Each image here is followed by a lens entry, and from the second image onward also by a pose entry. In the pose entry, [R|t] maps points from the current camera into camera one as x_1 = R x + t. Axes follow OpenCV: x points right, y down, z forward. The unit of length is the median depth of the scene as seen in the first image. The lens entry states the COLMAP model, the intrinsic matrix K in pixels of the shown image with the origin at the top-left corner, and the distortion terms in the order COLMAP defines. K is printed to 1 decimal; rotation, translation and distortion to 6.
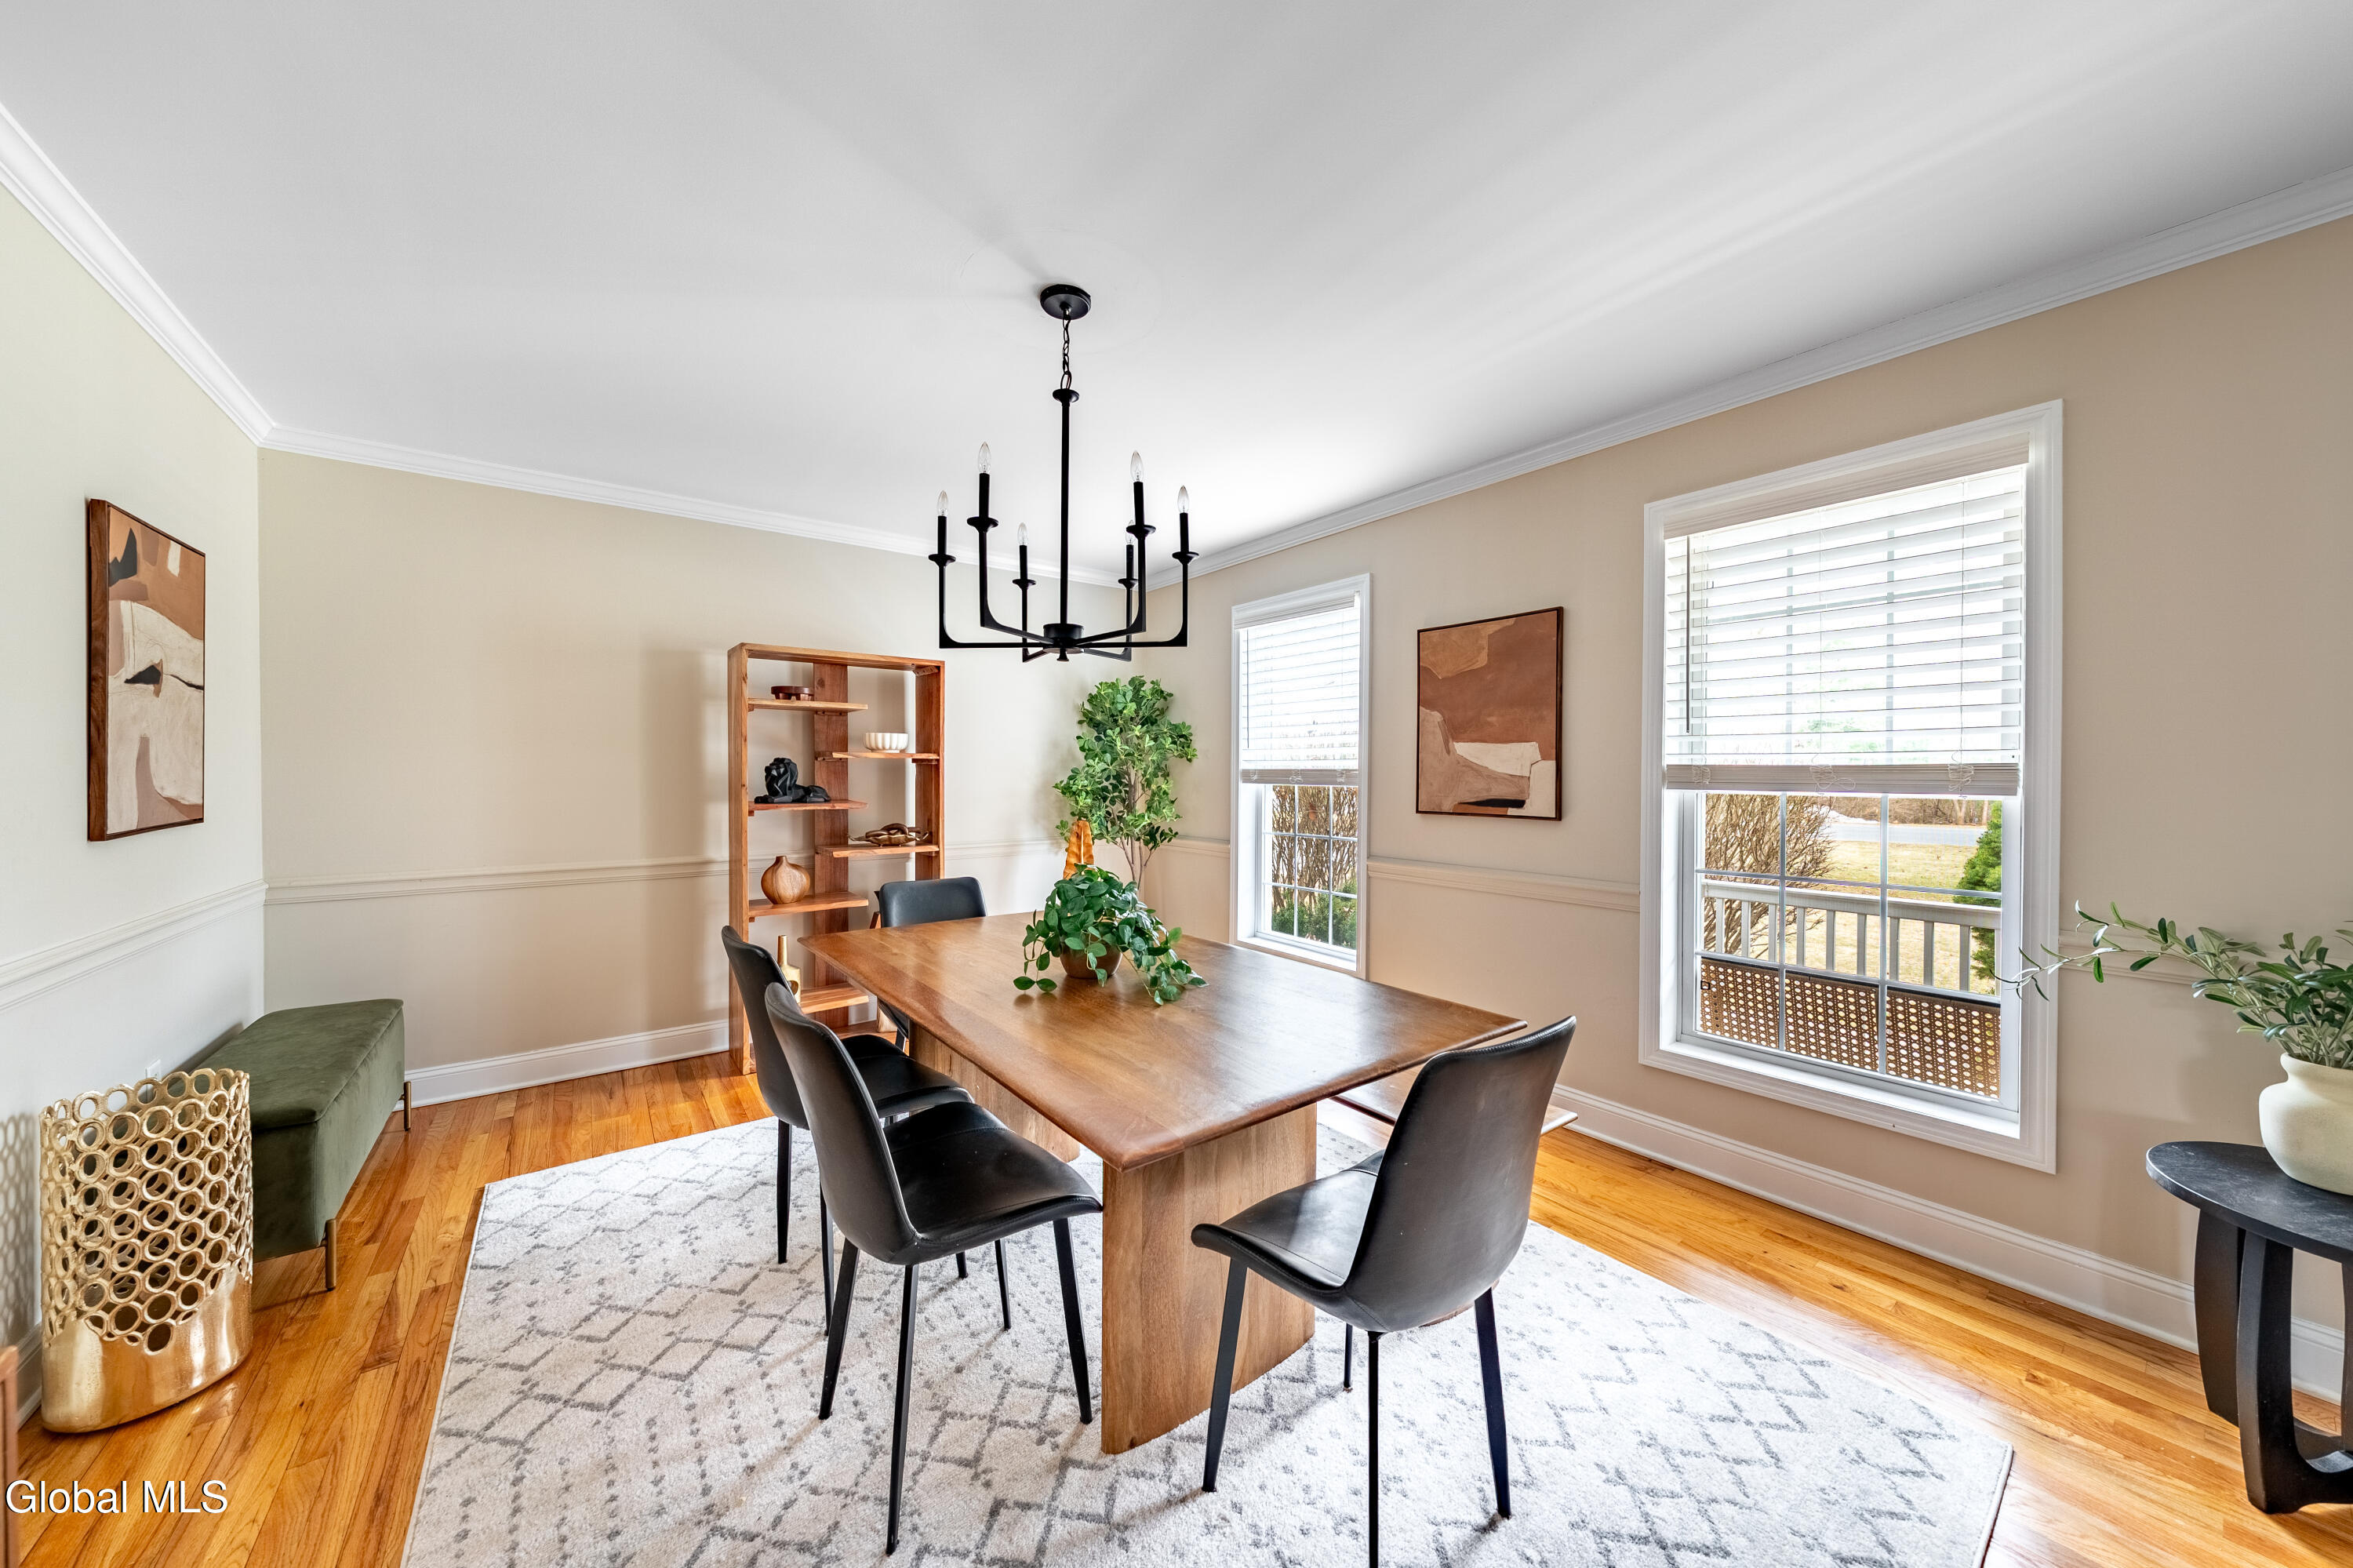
lens RADIAL K [[803.1, 0, 1191.3], [0, 803.1, 775.1], [0, 0, 1]] dist [0.000462, 0.000005]
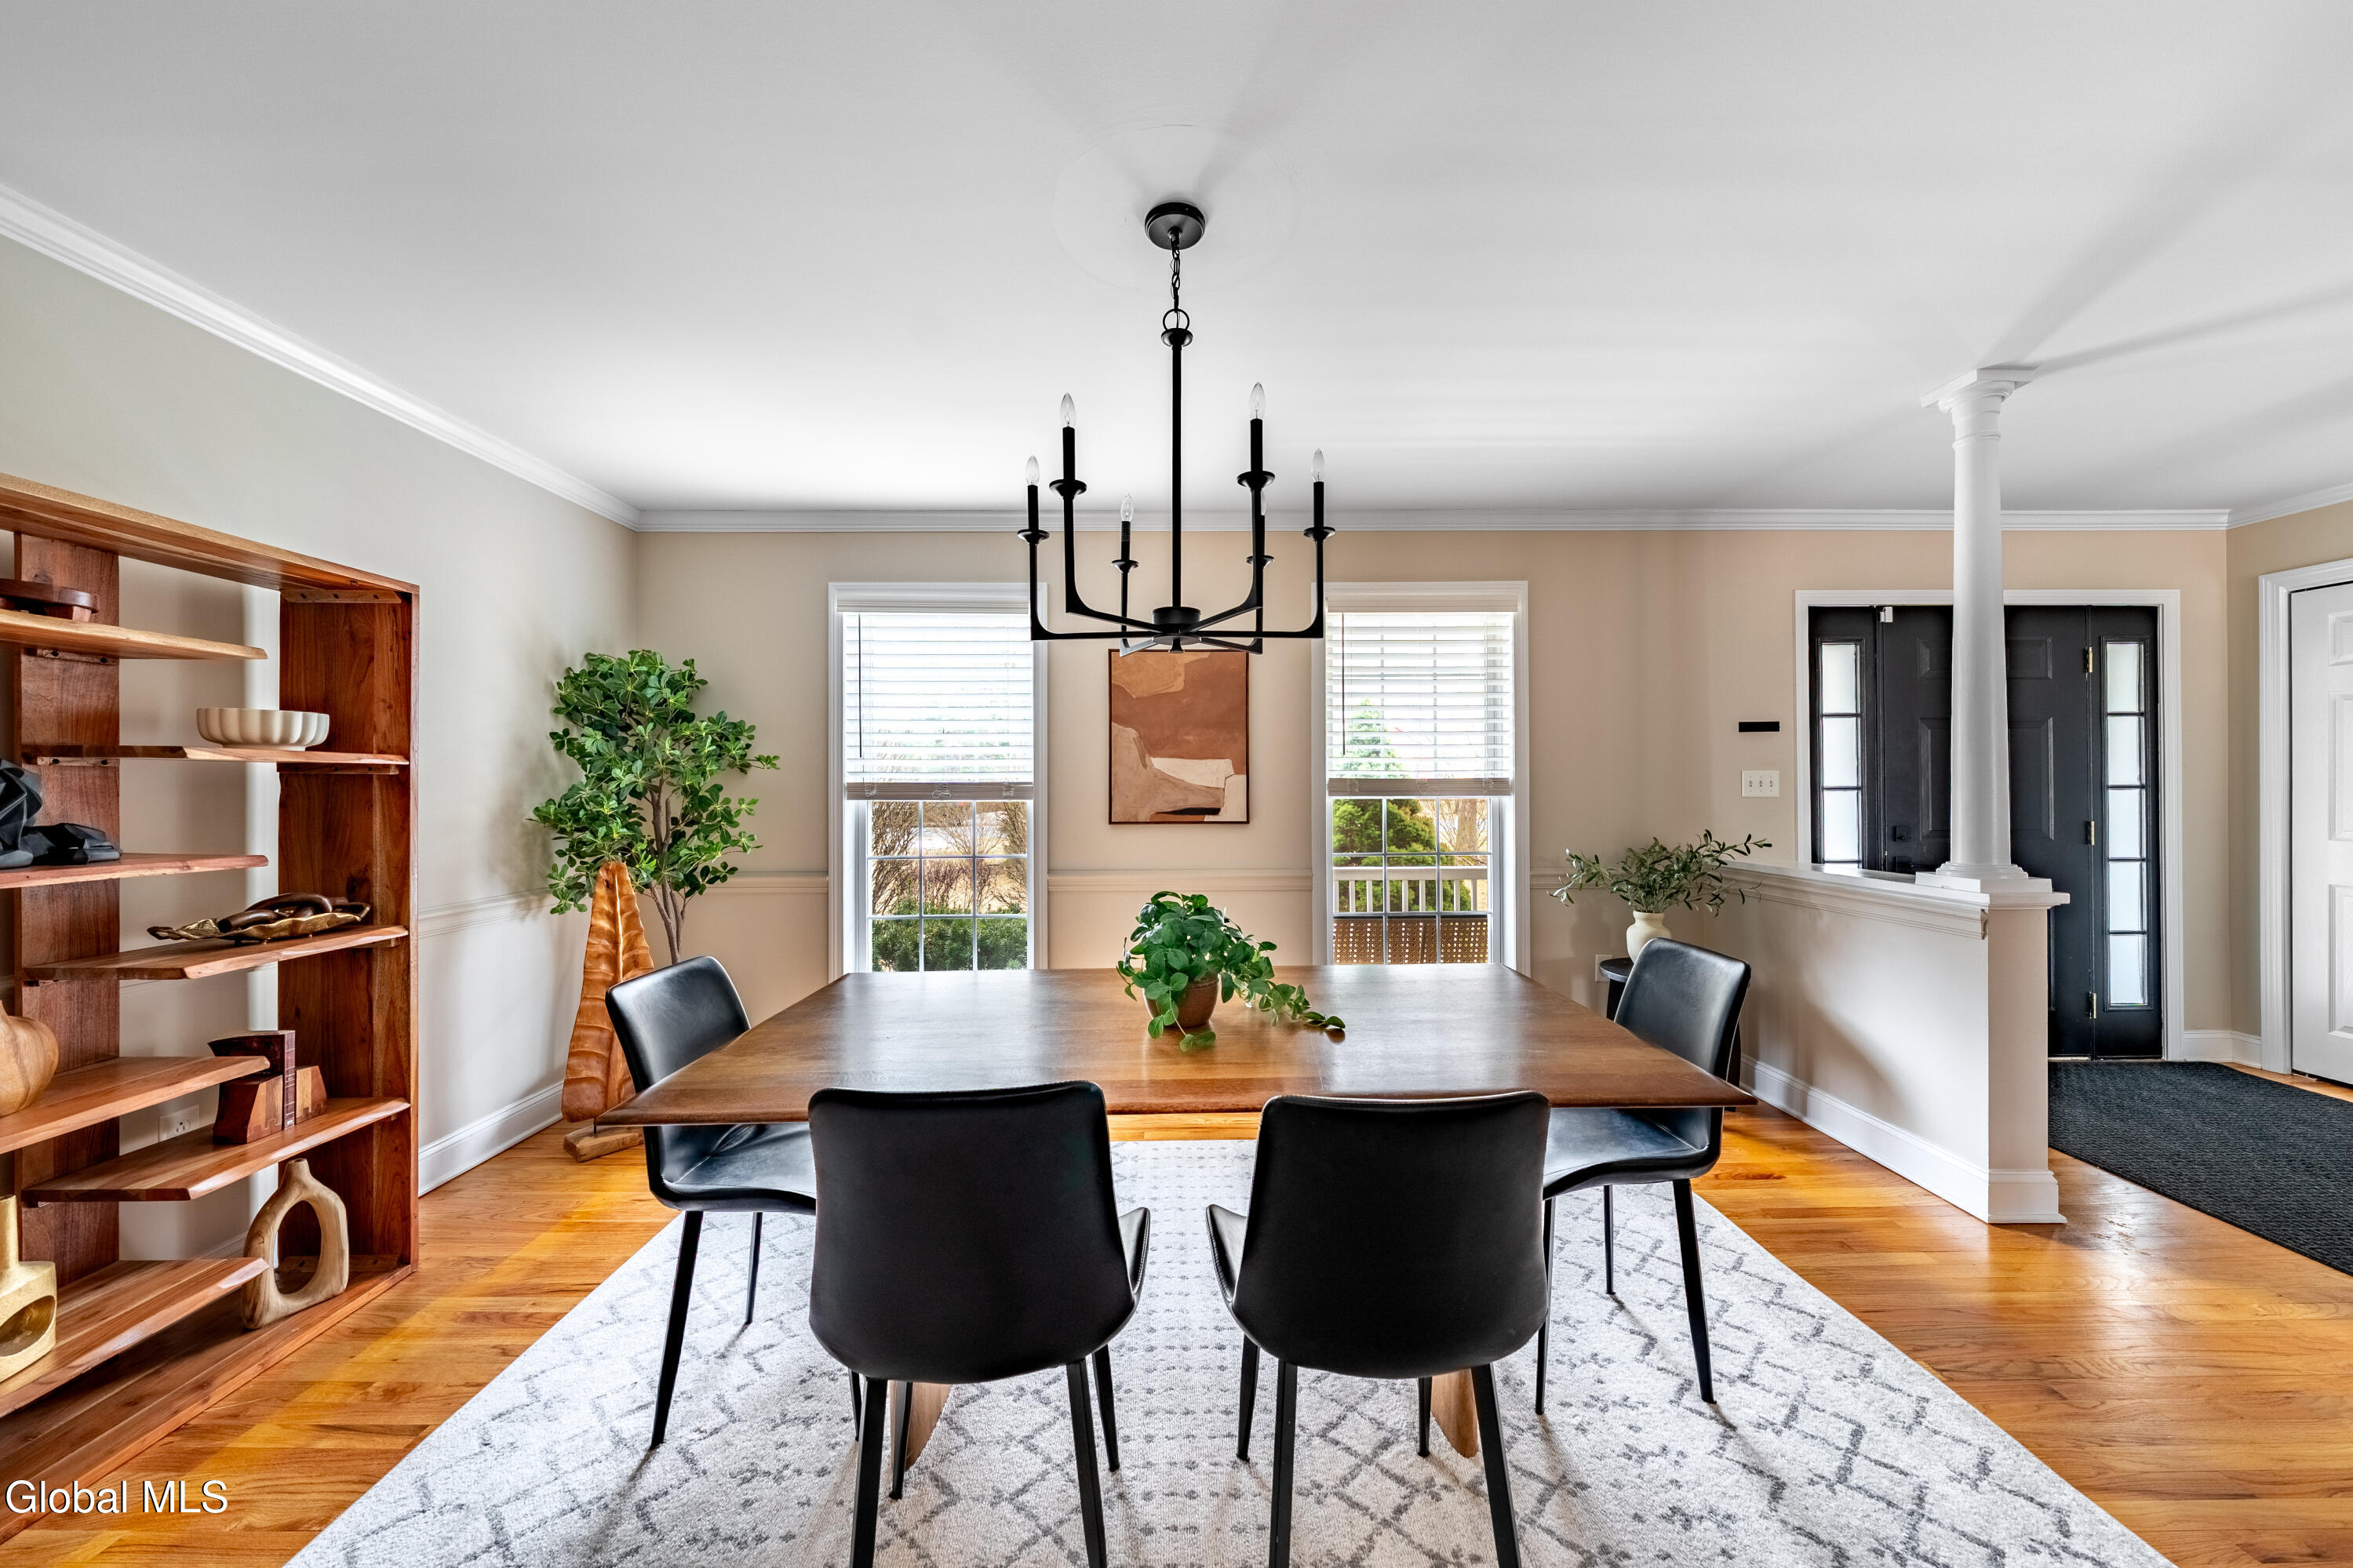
lens RADIAL K [[803.0, 0, 1181.9], [0, 803.0, 782.6], [0, 0, 1]] dist [0.000462, 0.000005]
pose [[0.605162, -0.002625, 0.796098, -0.519887], [0.009497, 0.999947, -0.003922, -0.001853], [-0.796046, 0.009934, 0.605155, 0.308550]]
